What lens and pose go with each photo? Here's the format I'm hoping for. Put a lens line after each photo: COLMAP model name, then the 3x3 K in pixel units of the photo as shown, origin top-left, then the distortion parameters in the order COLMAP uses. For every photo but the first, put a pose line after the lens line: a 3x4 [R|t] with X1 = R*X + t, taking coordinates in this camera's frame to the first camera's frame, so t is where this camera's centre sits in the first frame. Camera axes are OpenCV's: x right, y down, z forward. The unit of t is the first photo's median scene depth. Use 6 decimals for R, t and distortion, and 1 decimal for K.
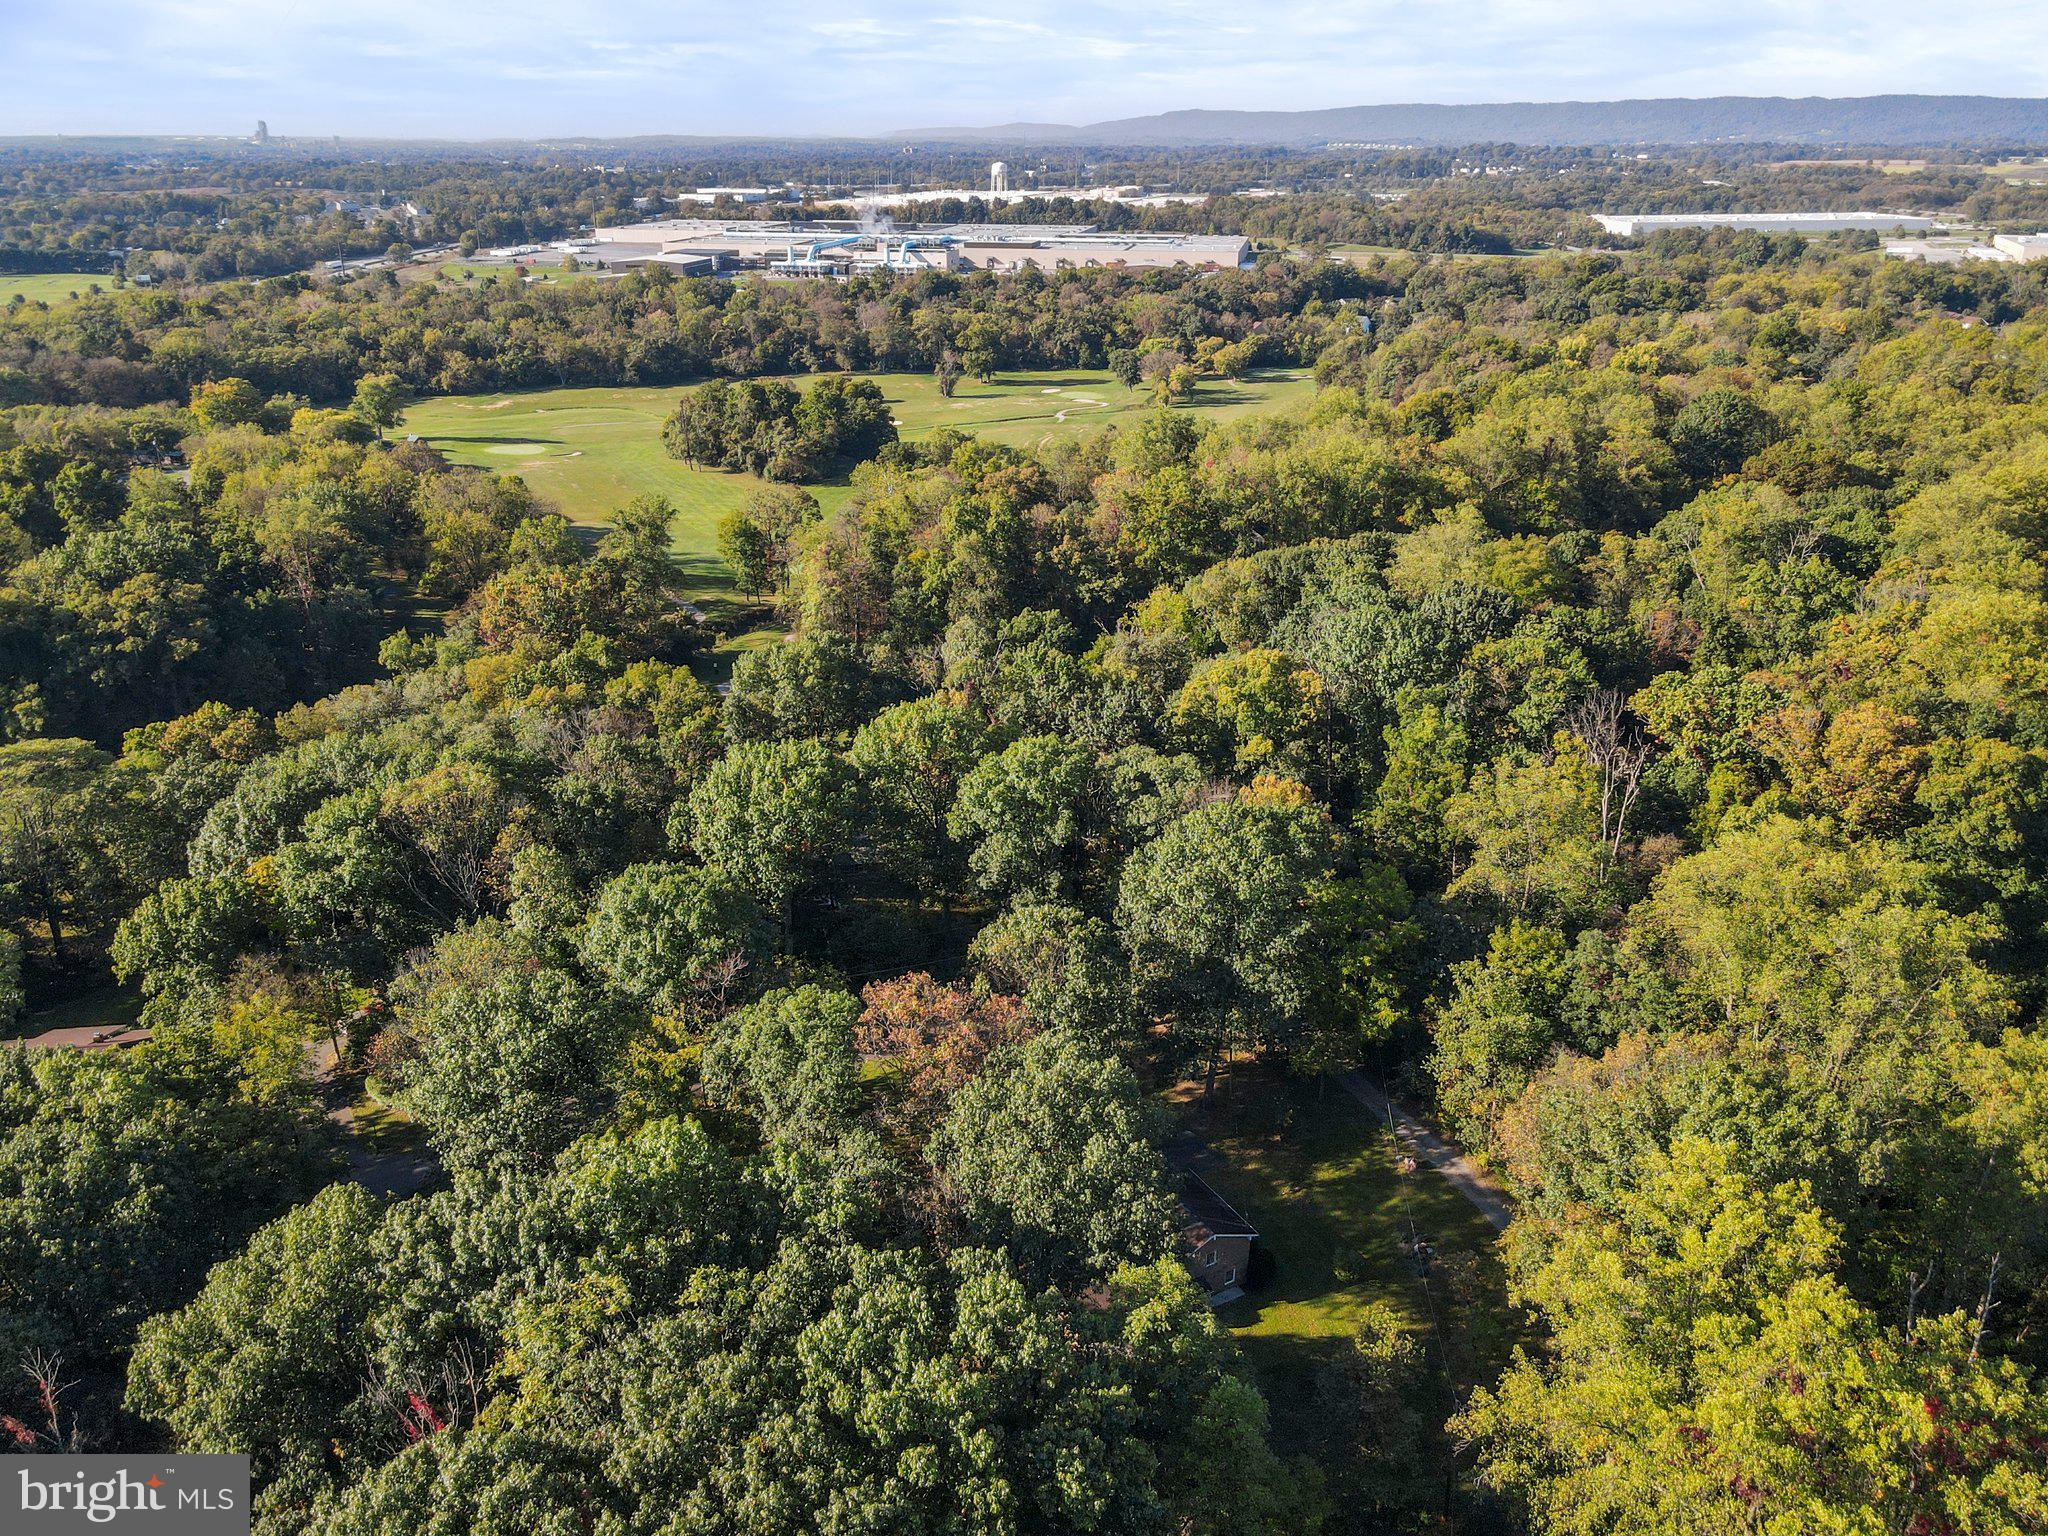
lens RADIAL K [[1510.5, 0, 1024.0], [0, 1510.5, 768.0], [0, 0, 1]] dist [0.020524, 0.012580]
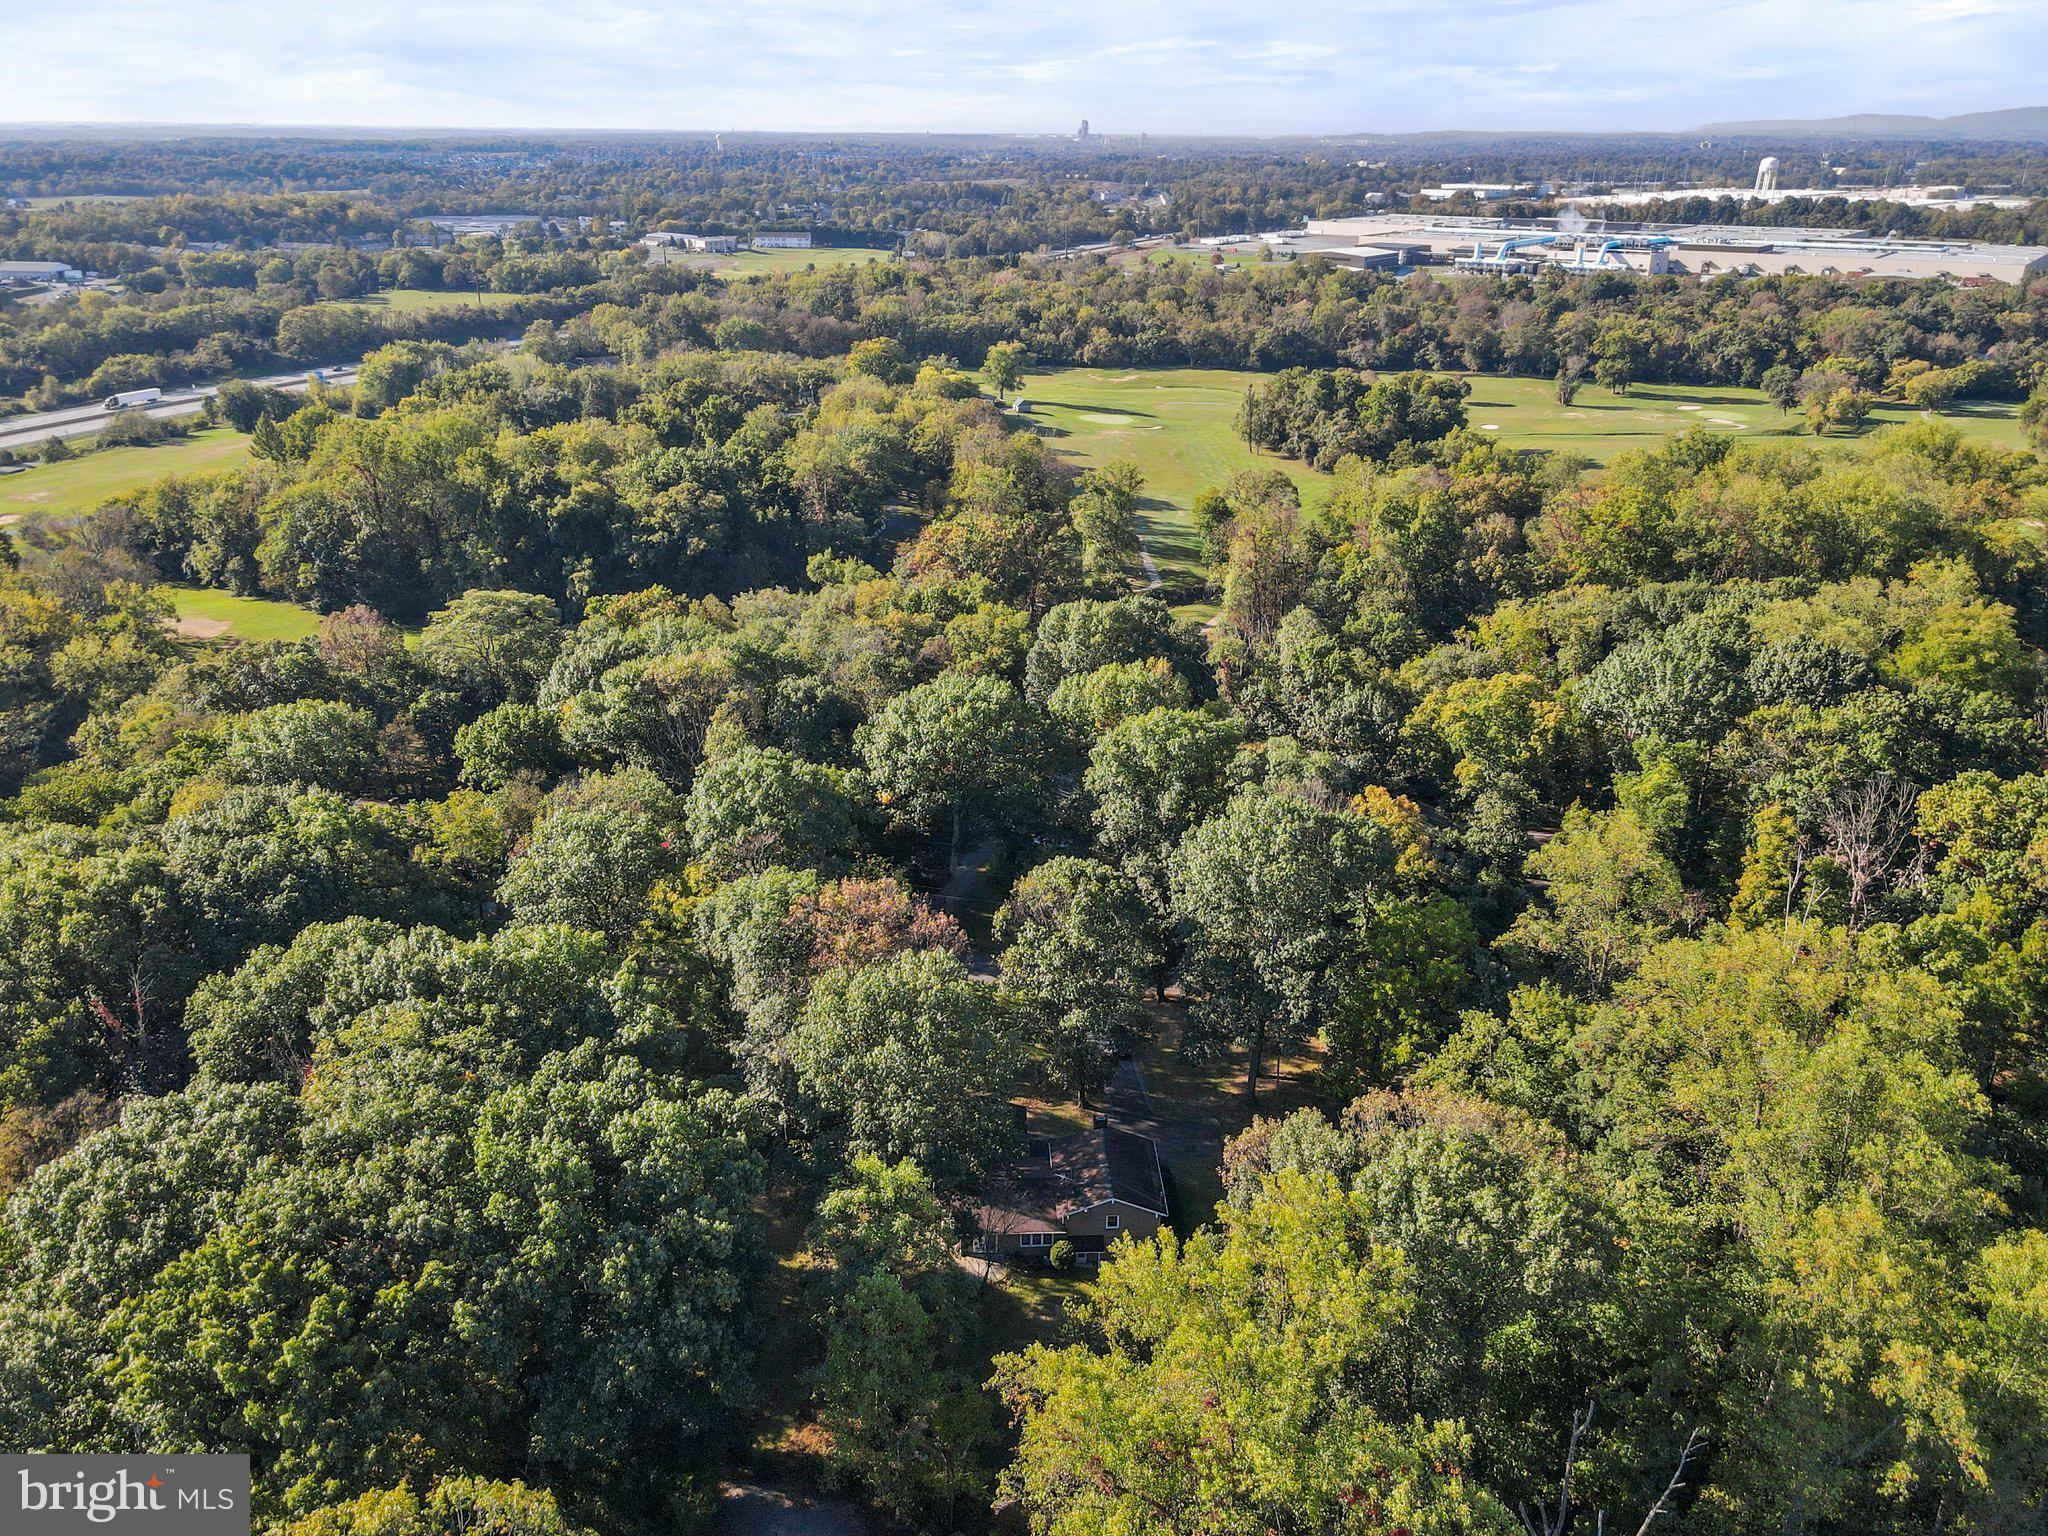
lens RADIAL K [[1510.5, 0, 1024.0], [0, 1510.5, 768.0], [0, 0, 1]] dist [0.020524, 0.012580]
pose [[0.886881, 0.183961, -0.423792, 0.084246], [-0.183036, 0.982153, 0.043292, -0.001625], [0.424193, 0.039174, 0.904724, 0.007972]]
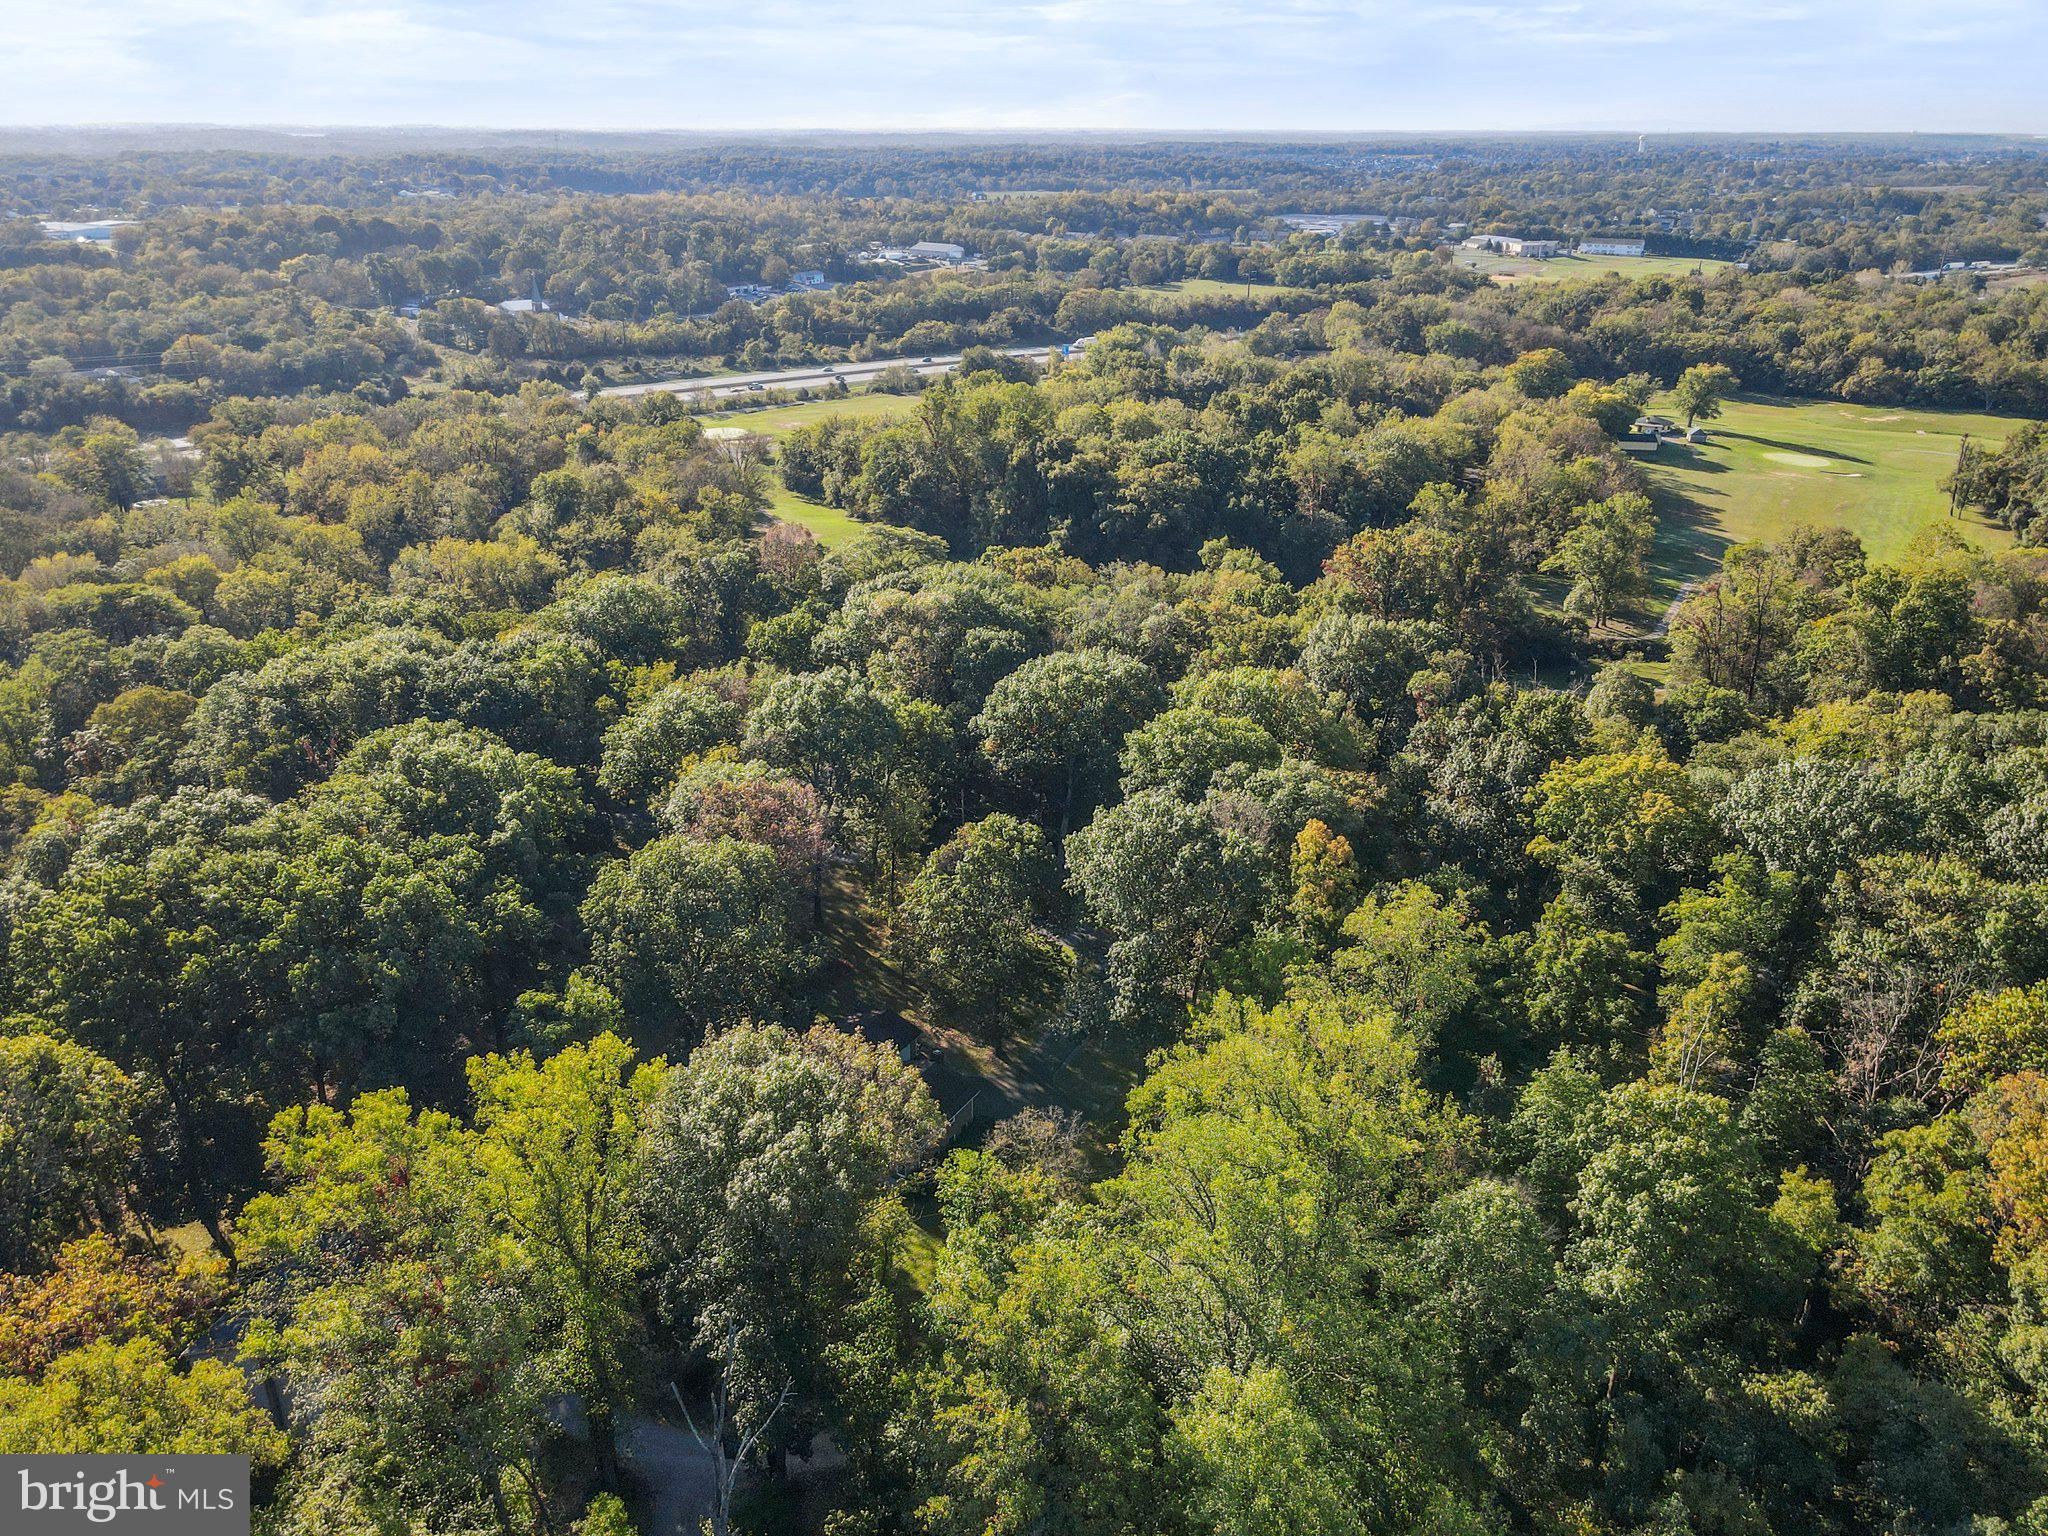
lens RADIAL K [[1510.5, 0, 1024.0], [0, 1510.5, 768.0], [0, 0, 1]] dist [0.020524, 0.012580]
pose [[0.496995, 0.343037, -0.797071, 0.182846], [-0.342019, 0.921625, 0.183384, -0.030350], [0.797508, 0.181472, 0.575369, 0.075380]]
